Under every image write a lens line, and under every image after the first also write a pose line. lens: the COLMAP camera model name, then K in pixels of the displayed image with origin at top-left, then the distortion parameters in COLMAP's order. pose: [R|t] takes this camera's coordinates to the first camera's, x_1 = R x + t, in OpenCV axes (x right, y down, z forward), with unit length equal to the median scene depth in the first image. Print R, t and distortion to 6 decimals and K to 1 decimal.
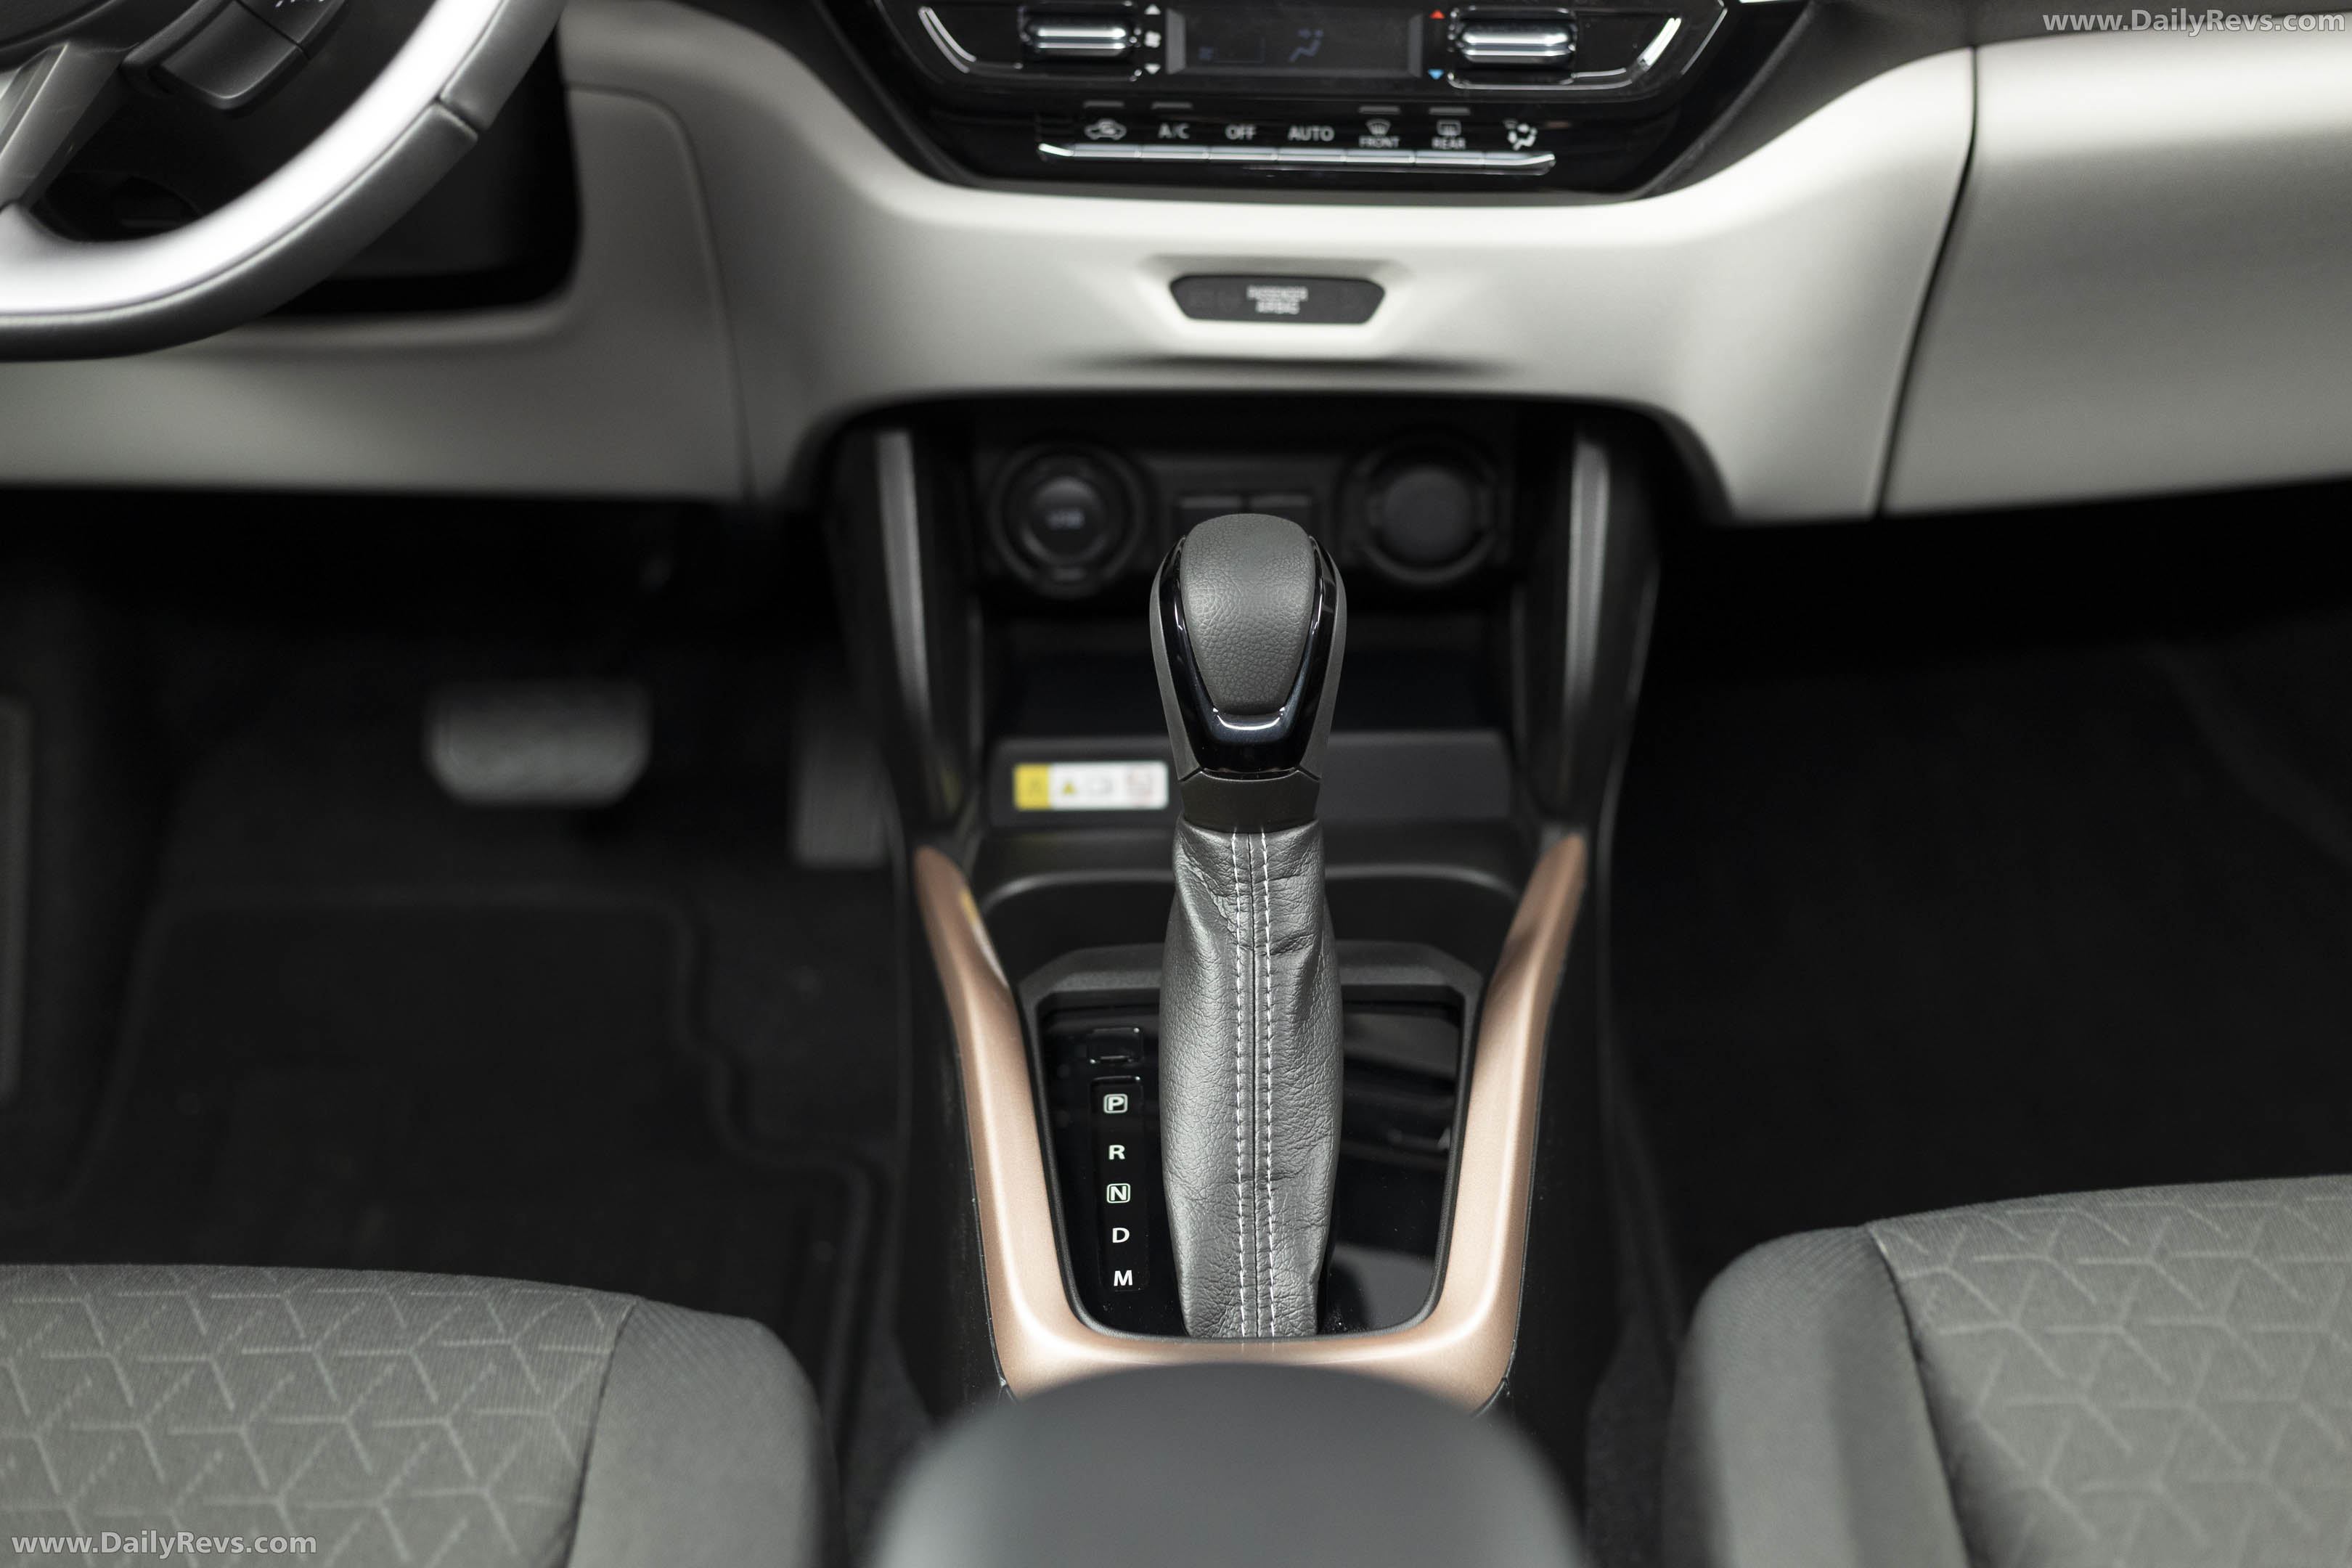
lens RADIAL K [[3646.6, 0, 1176.0], [0, 3646.6, 784.0], [0, 0, 1]] dist [0.006062, 0.052224]
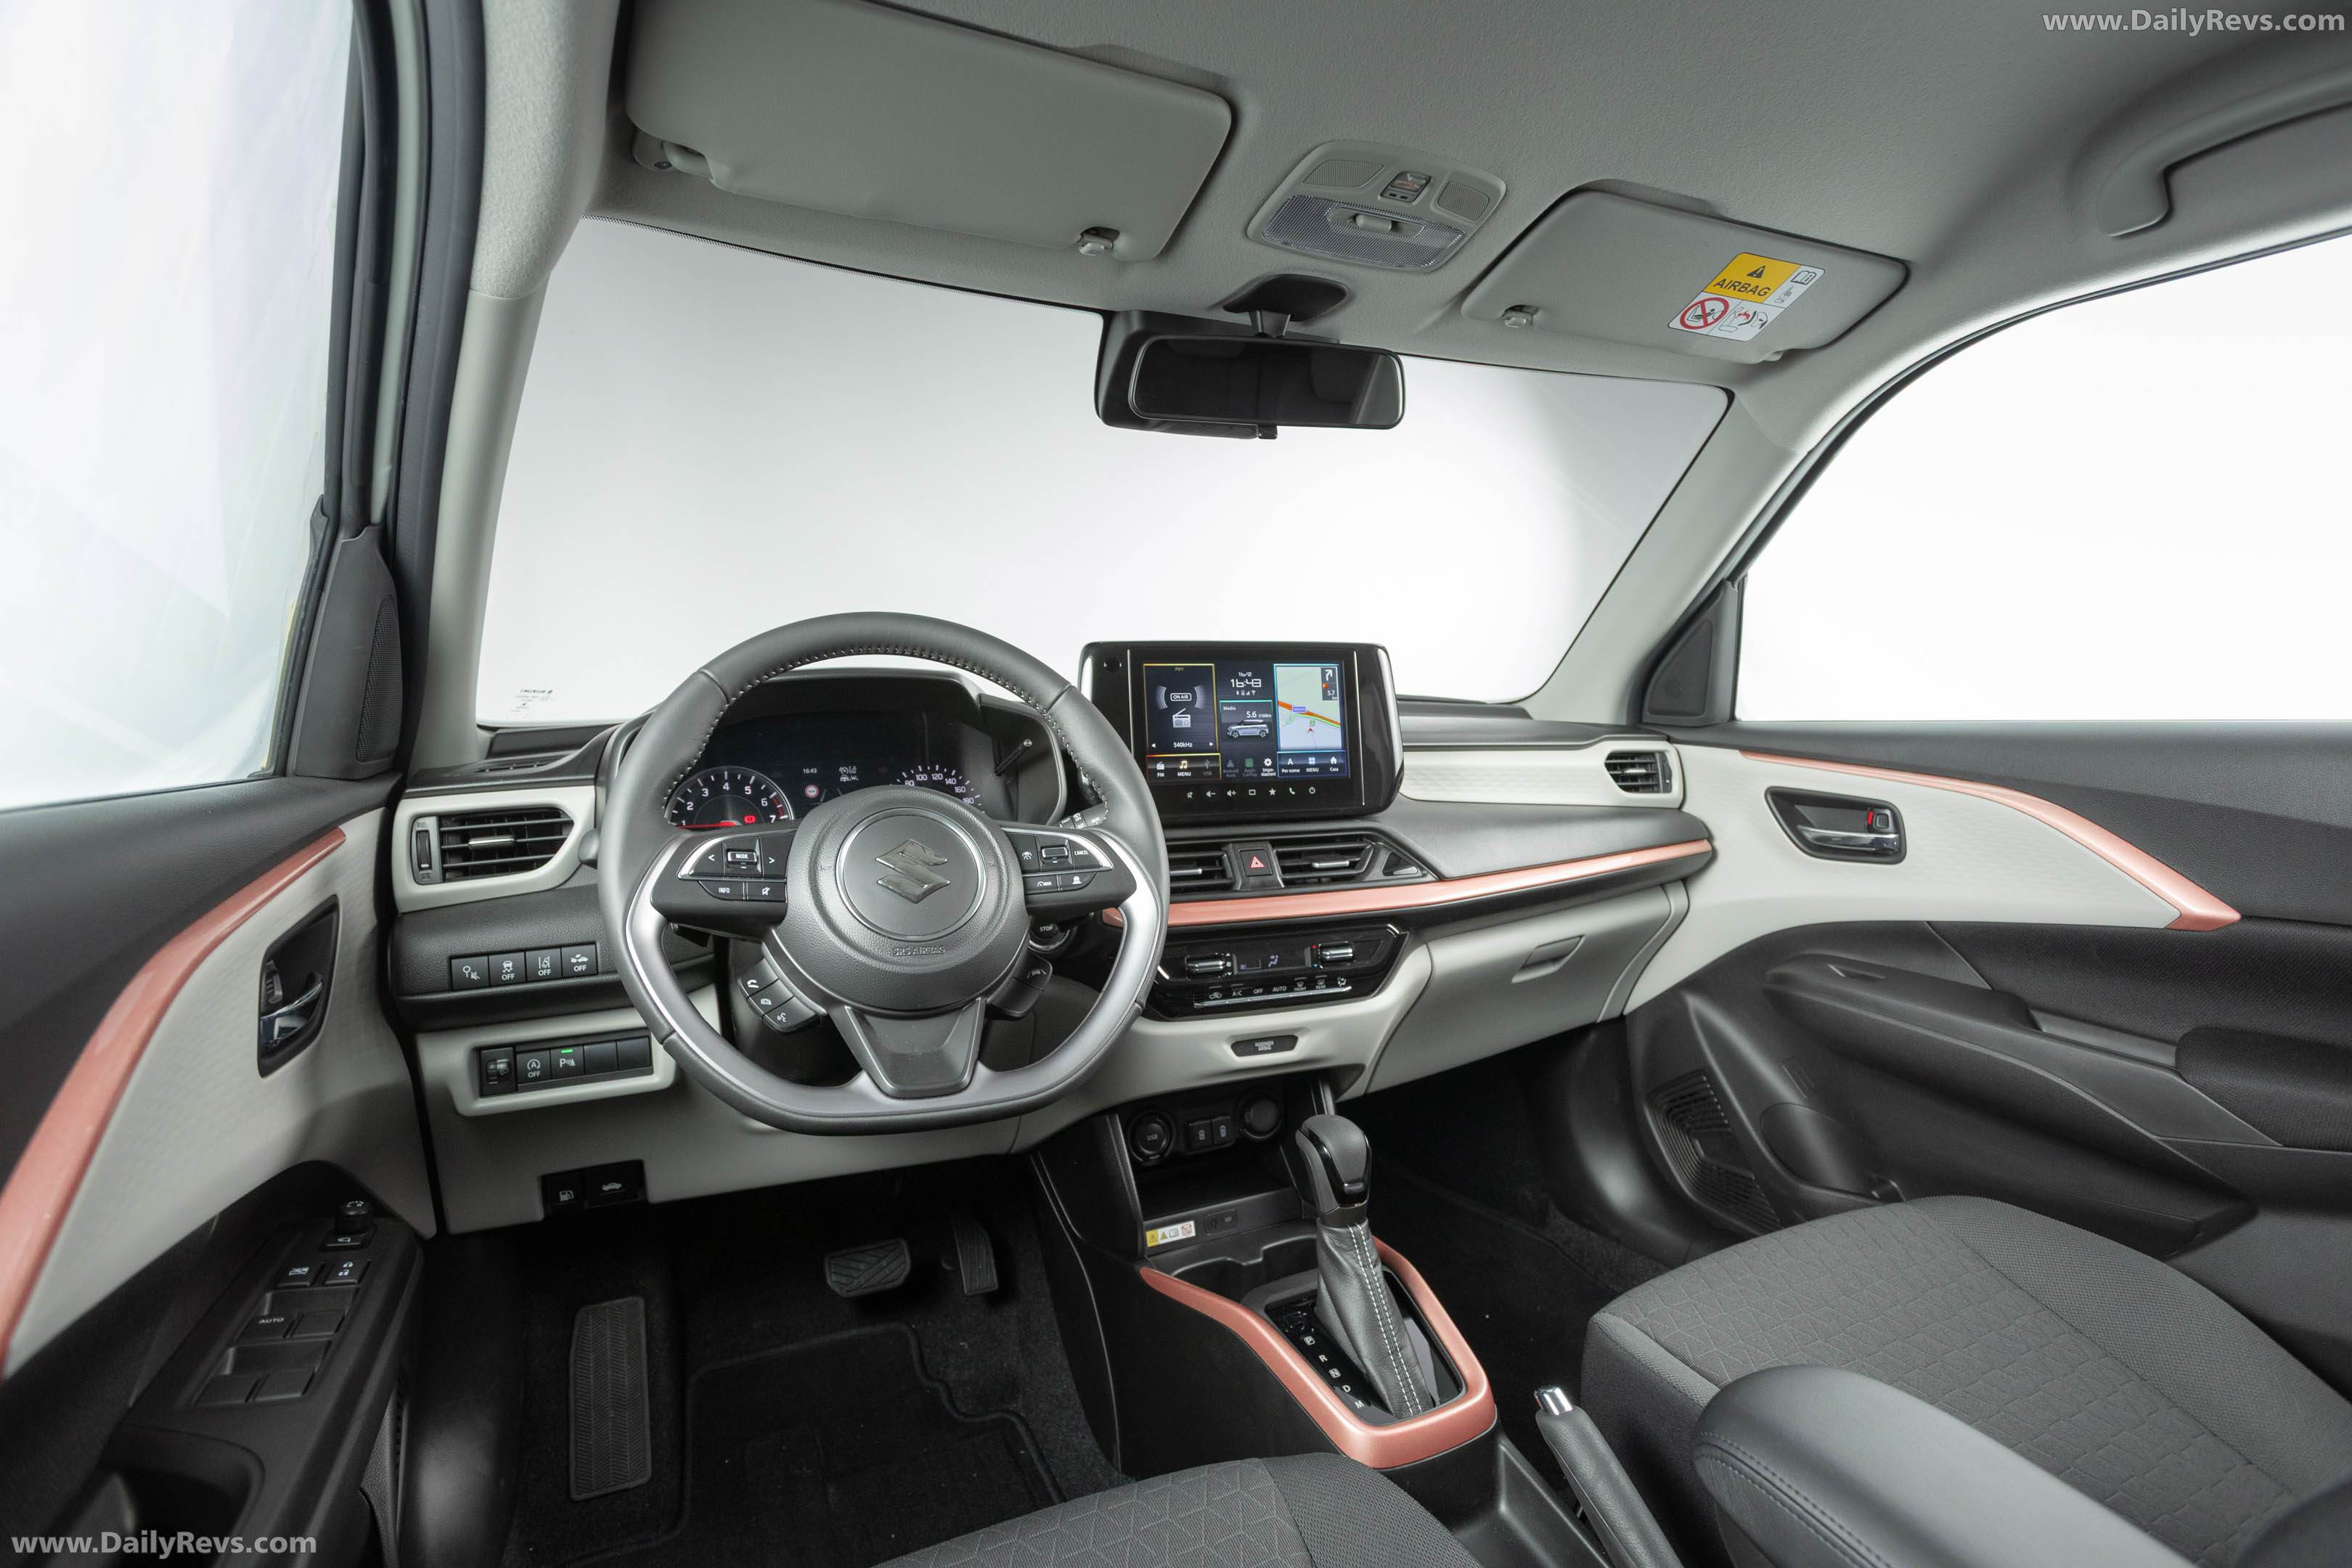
lens RADIAL K [[1132.8, 0, 1169.7], [0, 1132.8, 790.8], [0, 0, 1]] dist [-0.041425, 0.000858]
pose [[0.894645, -0.028403, 0.445874, -0.465314], [0.186311, 0.930781, -0.314540, -0.051662], [-0.406077, 0.364473, 0.838010, 0.181290]]
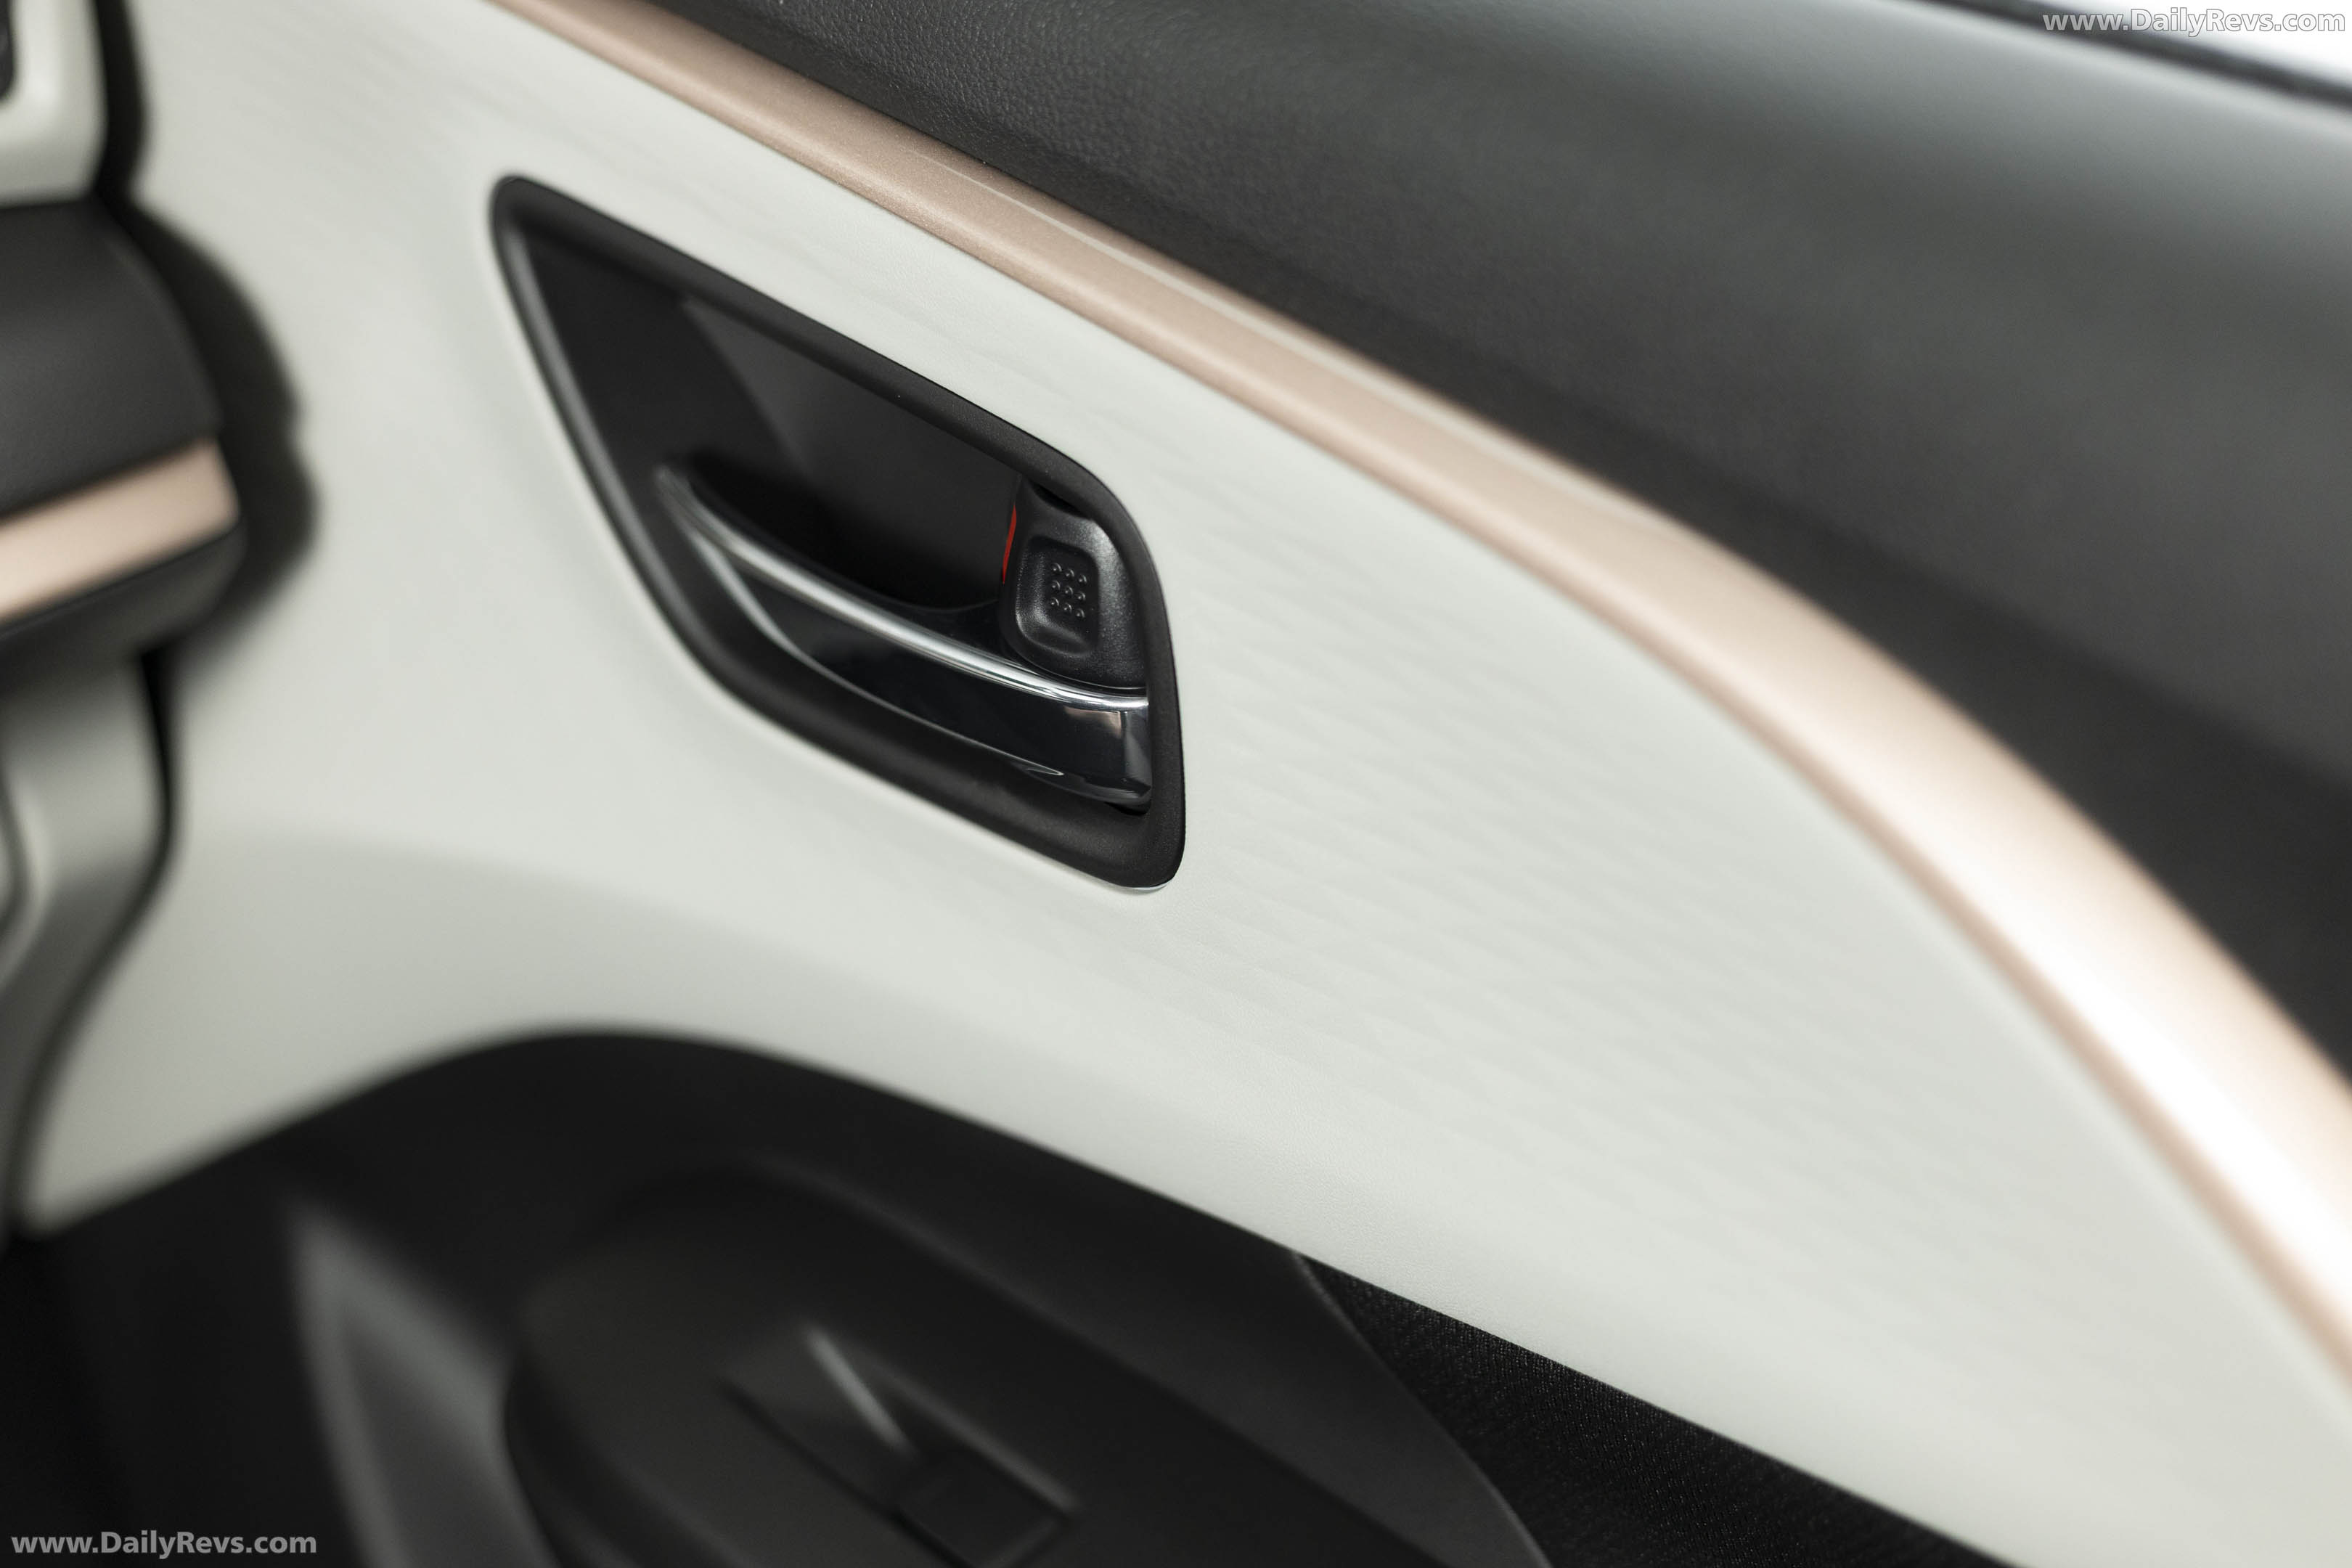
lens RADIAL K [[3993.2, 0, 1176.0], [0, 3993.2, 784.0], [0, 0, 1]] dist [0.002829, 0.002343]
pose [[0.717274, -0.276134, 0.639741, 0.296770], [0.237780, 0.960012, 0.147776, -0.288636], [-0.654965, 0.046122, 0.754250, 0.395570]]
